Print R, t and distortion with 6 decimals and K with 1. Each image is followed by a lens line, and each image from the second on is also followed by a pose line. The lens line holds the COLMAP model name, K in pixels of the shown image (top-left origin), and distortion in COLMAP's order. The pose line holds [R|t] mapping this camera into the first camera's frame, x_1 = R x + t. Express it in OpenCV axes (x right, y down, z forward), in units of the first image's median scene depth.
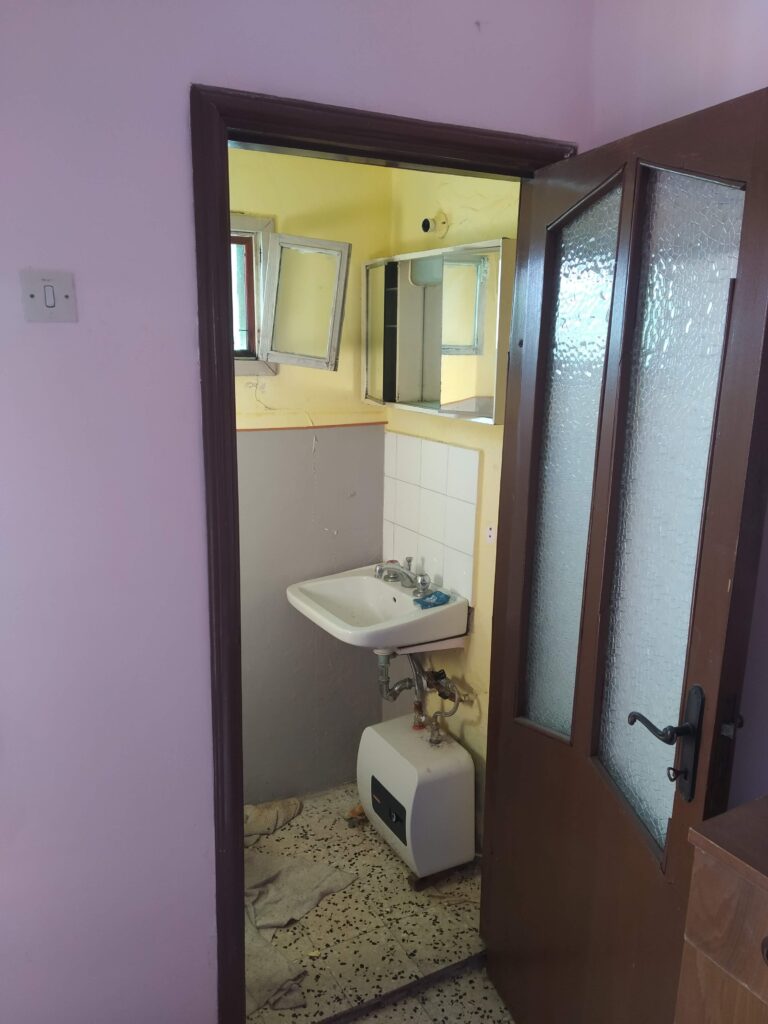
lens RADIAL K [[792.9, 0, 377.9], [0, 792.9, 516.8], [0, 0, 1]] dist [0.060156, -0.074826]
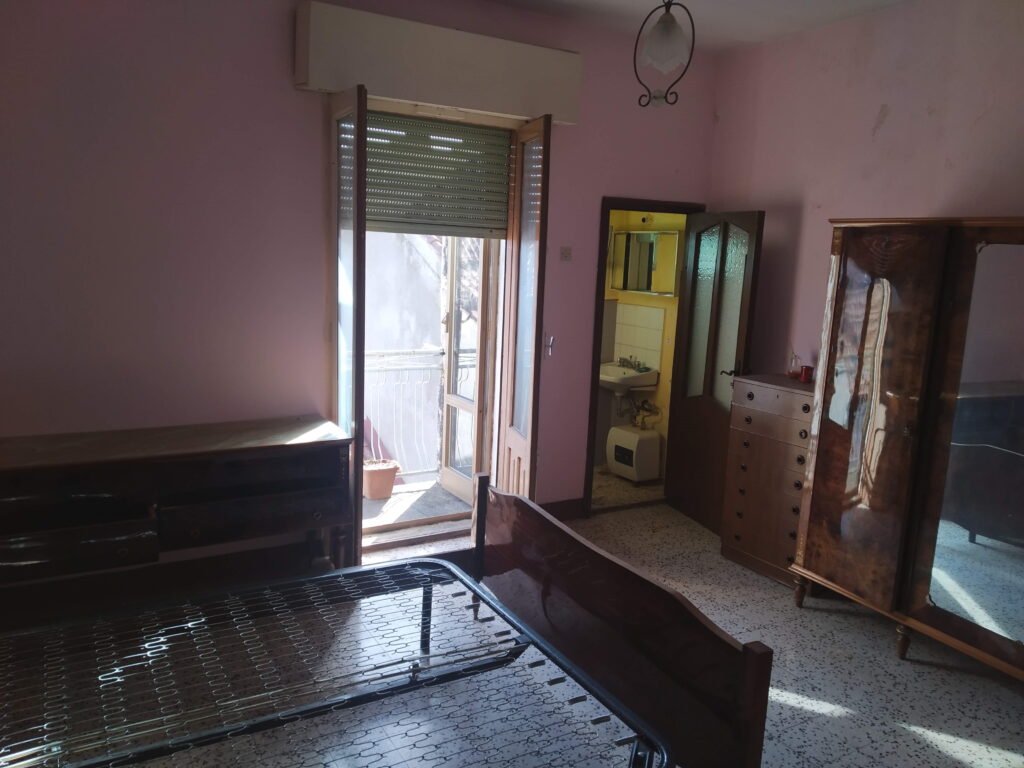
lens RADIAL K [[792.9, 0, 533.3], [0, 792.9, 383.9], [0, 0, 1]] dist [0.060156, -0.074826]
pose [[0.997639, 0.022519, 0.064879, -0.445625], [-0.018645, 0.998041, -0.059716, 0.312758], [-0.066096, 0.058365, 0.996105, -1.472075]]
